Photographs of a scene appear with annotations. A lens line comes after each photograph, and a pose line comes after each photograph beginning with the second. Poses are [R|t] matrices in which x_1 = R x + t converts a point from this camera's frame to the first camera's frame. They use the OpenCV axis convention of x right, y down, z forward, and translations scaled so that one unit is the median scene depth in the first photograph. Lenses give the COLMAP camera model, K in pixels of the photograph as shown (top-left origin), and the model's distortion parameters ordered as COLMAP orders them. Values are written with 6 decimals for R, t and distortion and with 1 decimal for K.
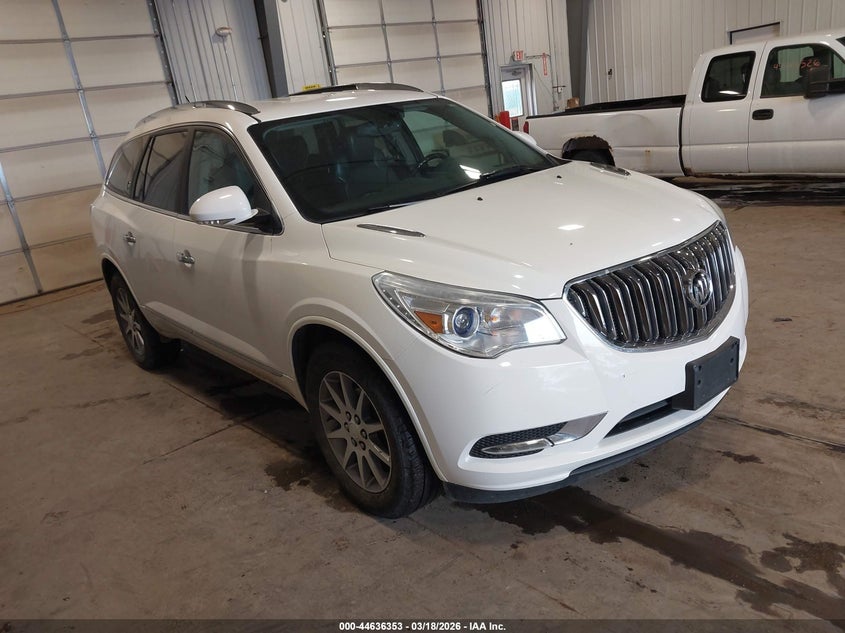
lens RADIAL K [[673.1, 0, 417.1], [0, 673.1, 319.5], [0, 0, 1]] dist [0.009459, 0.003343]
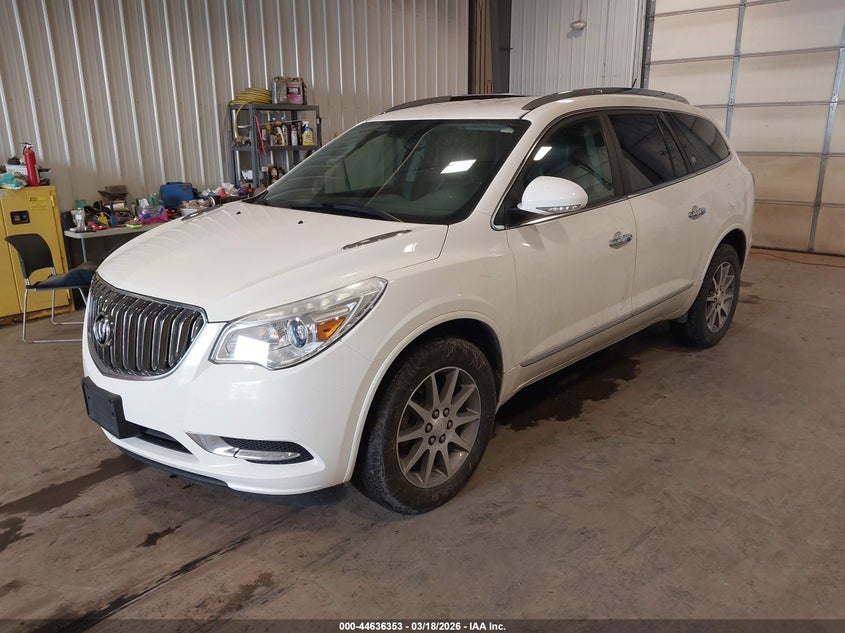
lens RADIAL K [[673.1, 0, 417.1], [0, 673.1, 319.5], [0, 0, 1]] dist [0.009459, 0.003343]
pose [[0.105136, 0.405102, -0.908206, 1.282306], [-0.300305, 0.883565, 0.359347, -0.535700], [0.948031, 0.234959, 0.214549, 1.080796]]
